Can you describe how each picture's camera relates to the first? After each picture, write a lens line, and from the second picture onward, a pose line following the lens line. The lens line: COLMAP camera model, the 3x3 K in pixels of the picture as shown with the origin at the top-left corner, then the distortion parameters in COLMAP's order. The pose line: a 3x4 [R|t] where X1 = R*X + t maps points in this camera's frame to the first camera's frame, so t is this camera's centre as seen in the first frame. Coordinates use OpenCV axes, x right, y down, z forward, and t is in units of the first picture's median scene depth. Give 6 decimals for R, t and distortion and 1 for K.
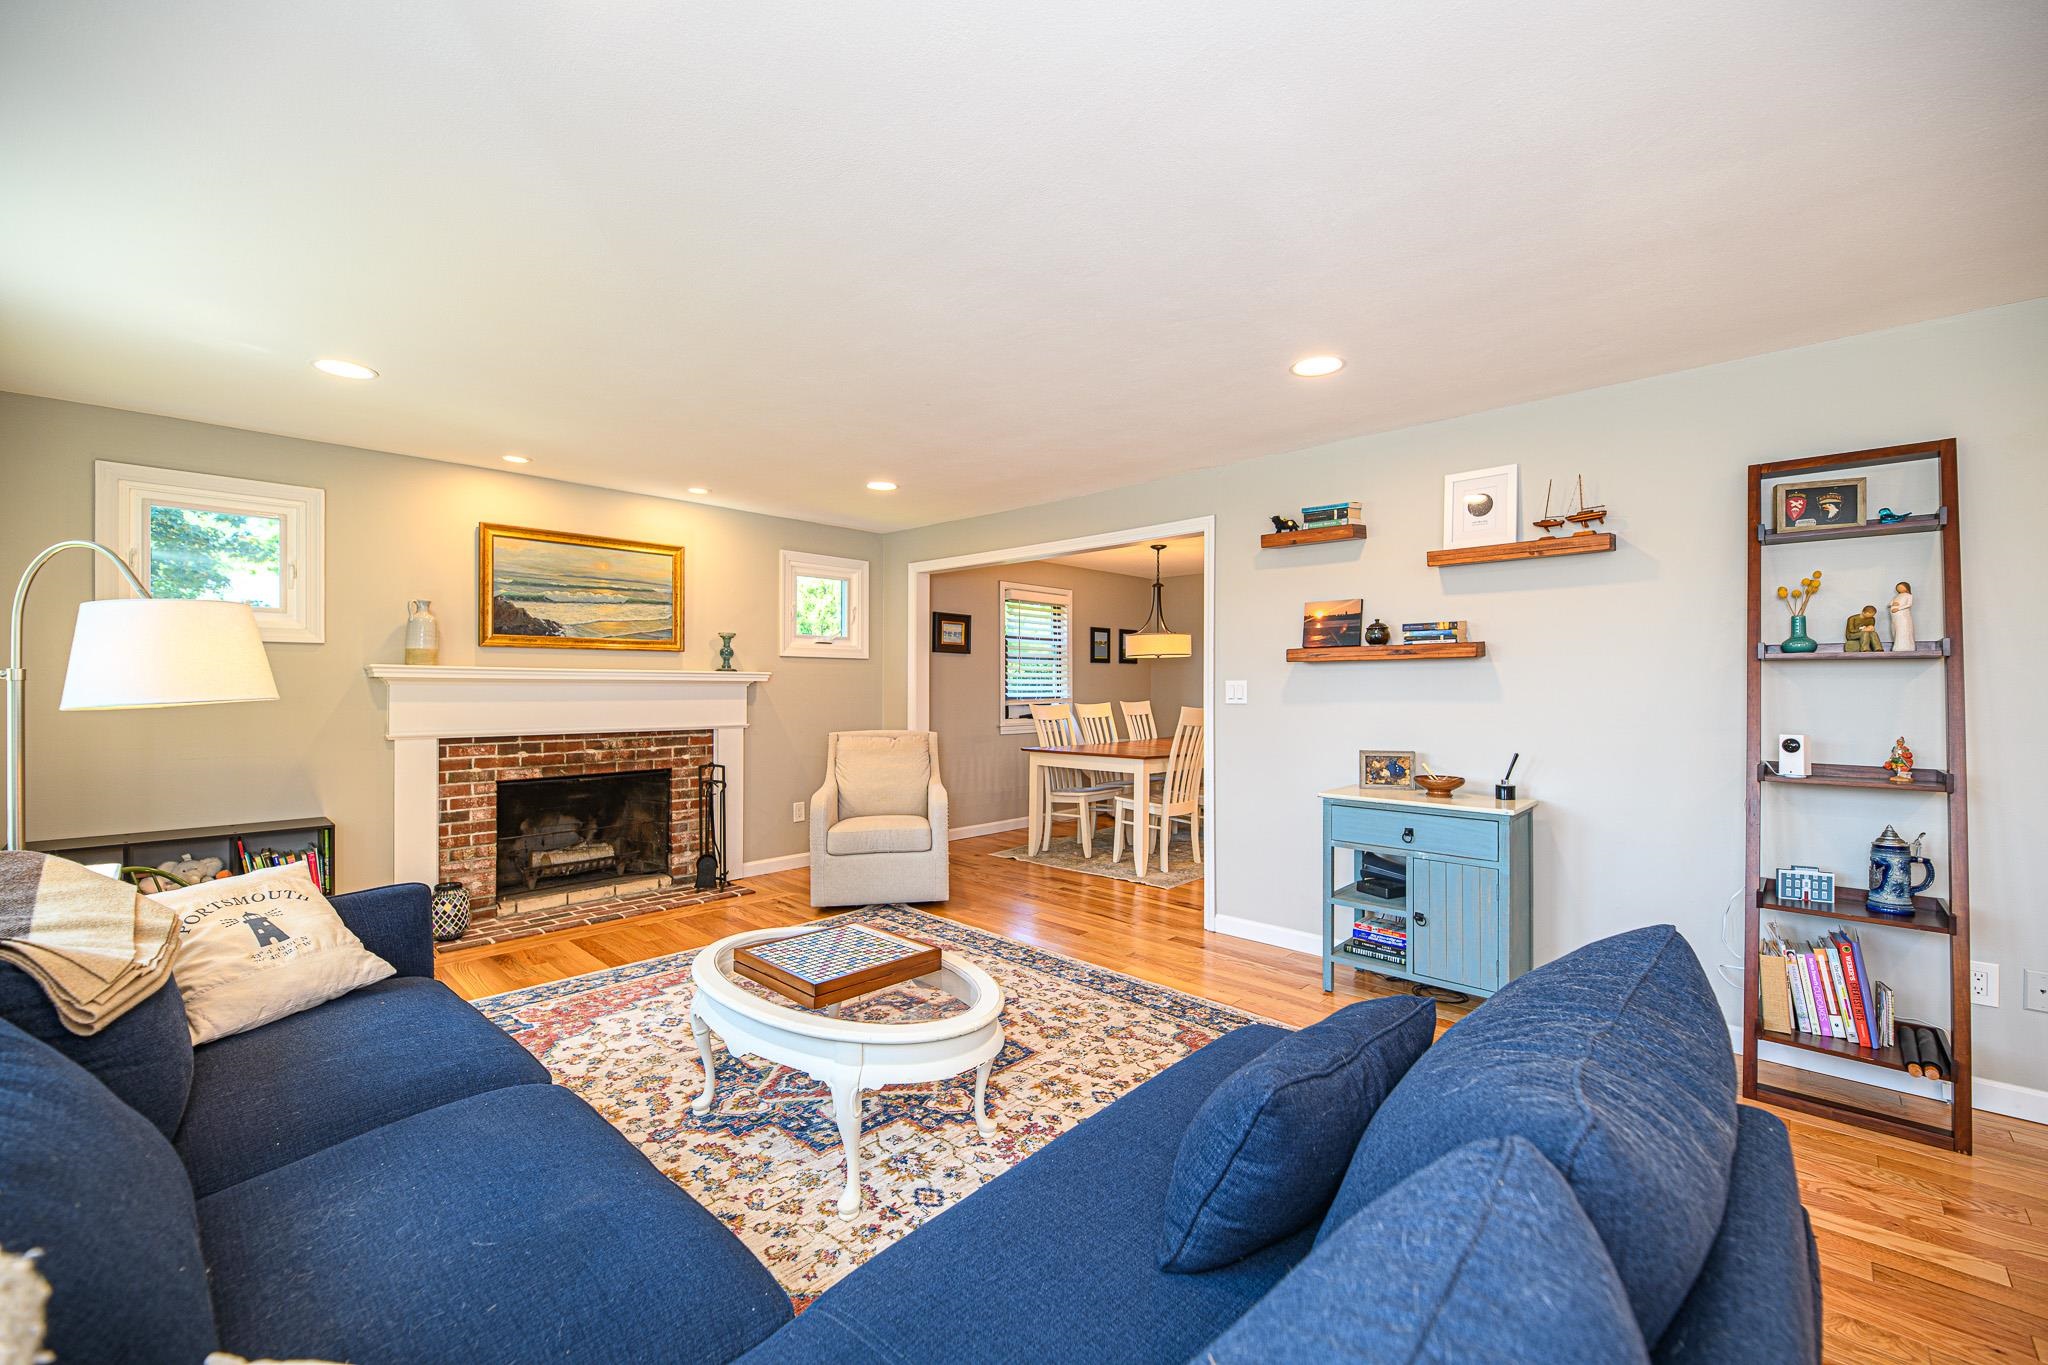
lens RADIAL K [[825.7, 0, 1030.2], [0, 825.7, 687.2], [0, 0, 1]] dist [0.003656, -0.004302]
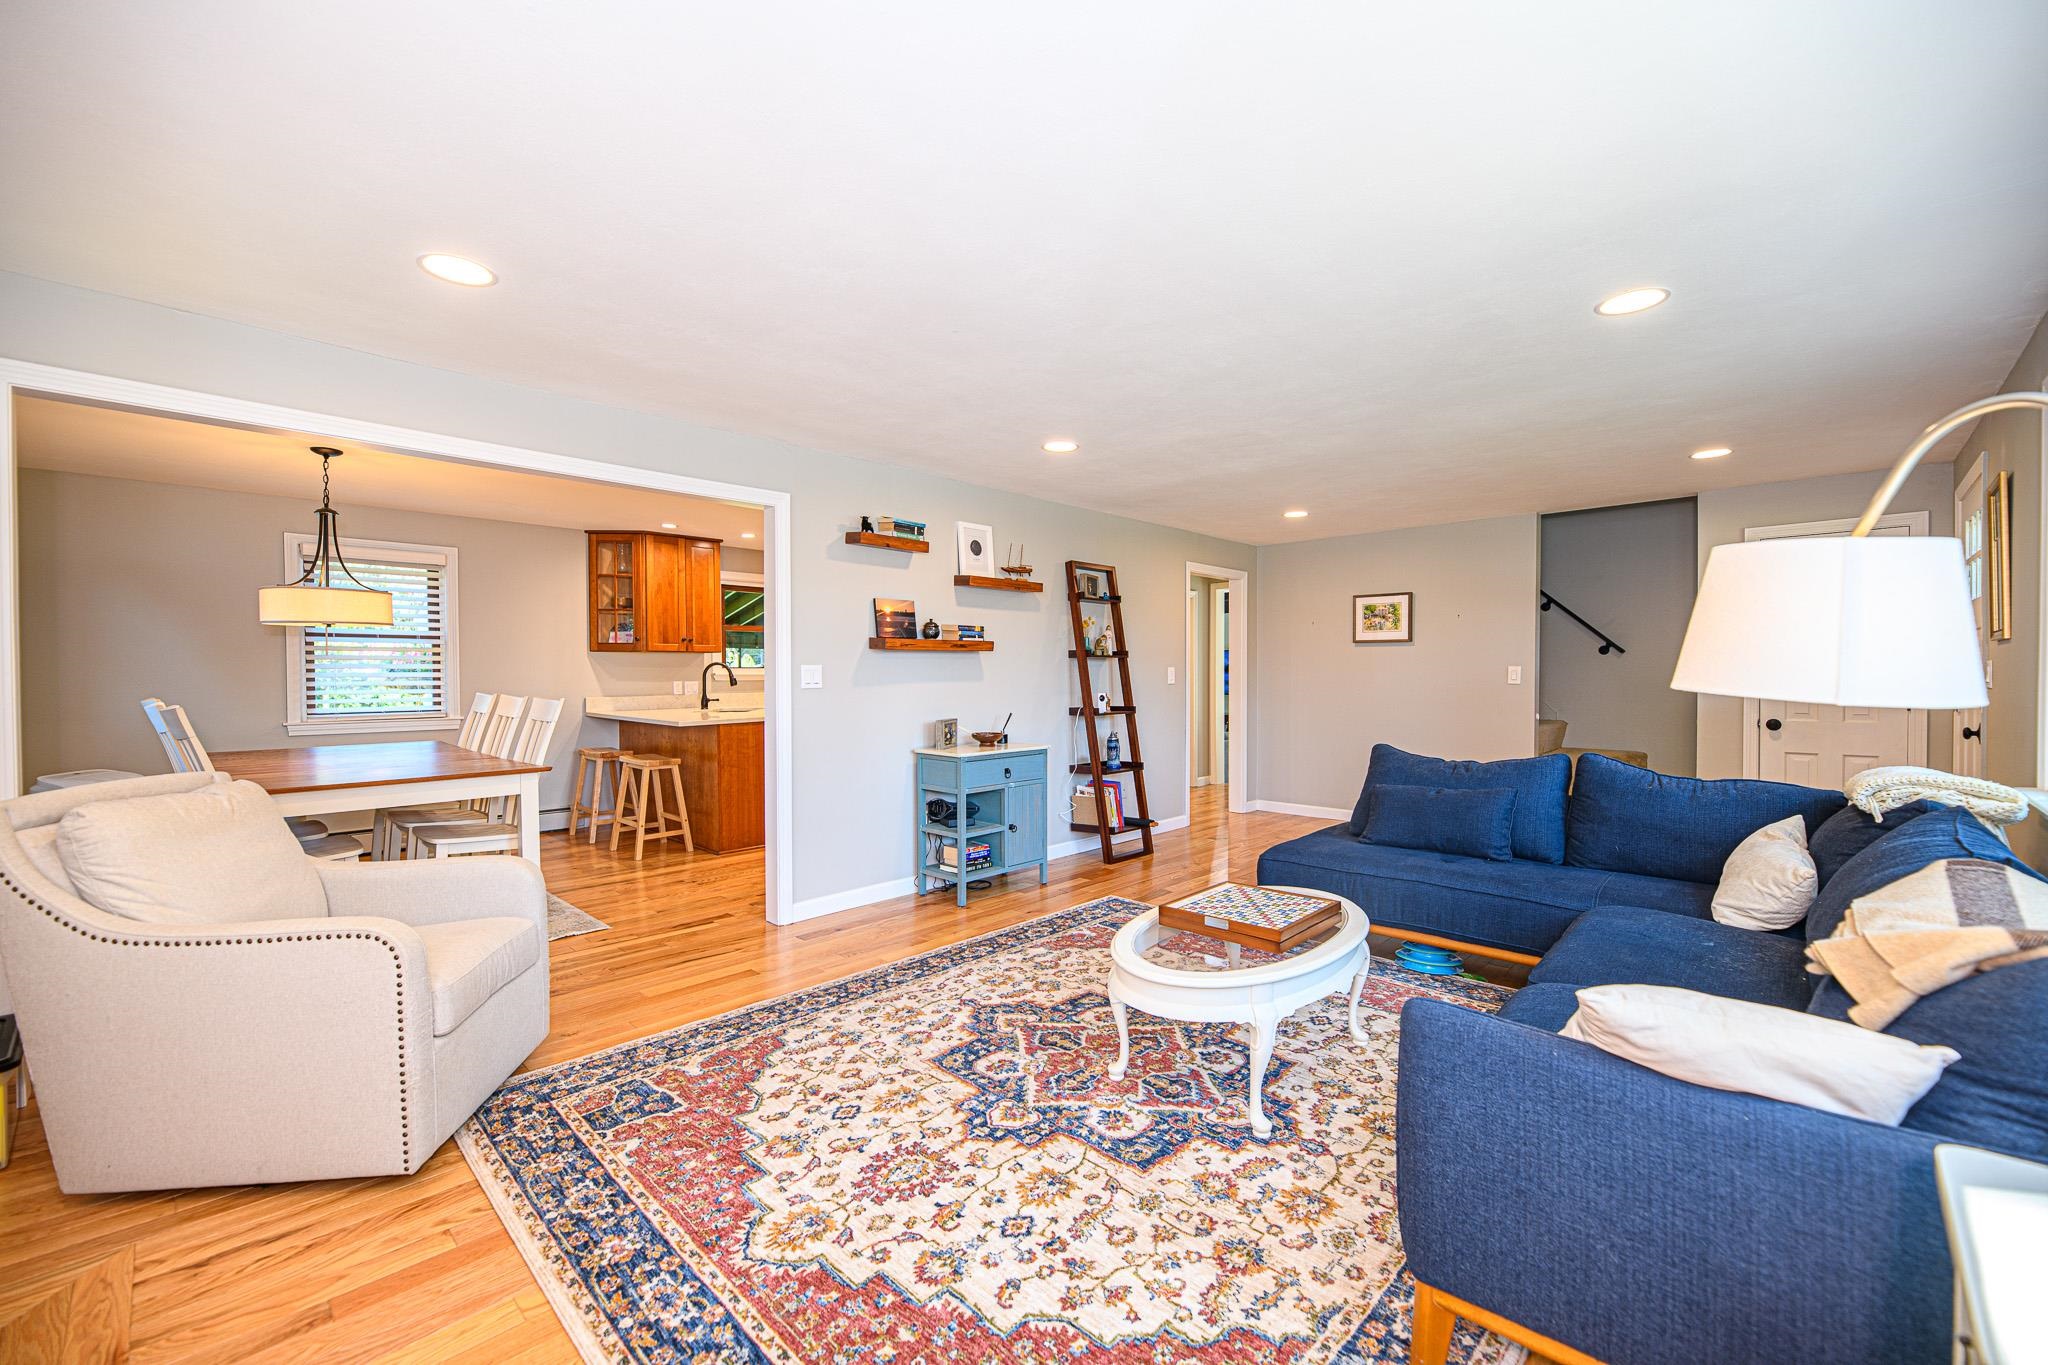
lens RADIAL K [[825.7, 0, 1030.2], [0, 825.7, 687.2], [0, 0, 1]] dist [0.003656, -0.004302]
pose [[0.004357, -0.019281, 0.999805, -0.749674], [0.003830, 0.999807, 0.019264, 0.000182], [-0.999983, 0.003745, 0.004430, 0.718669]]
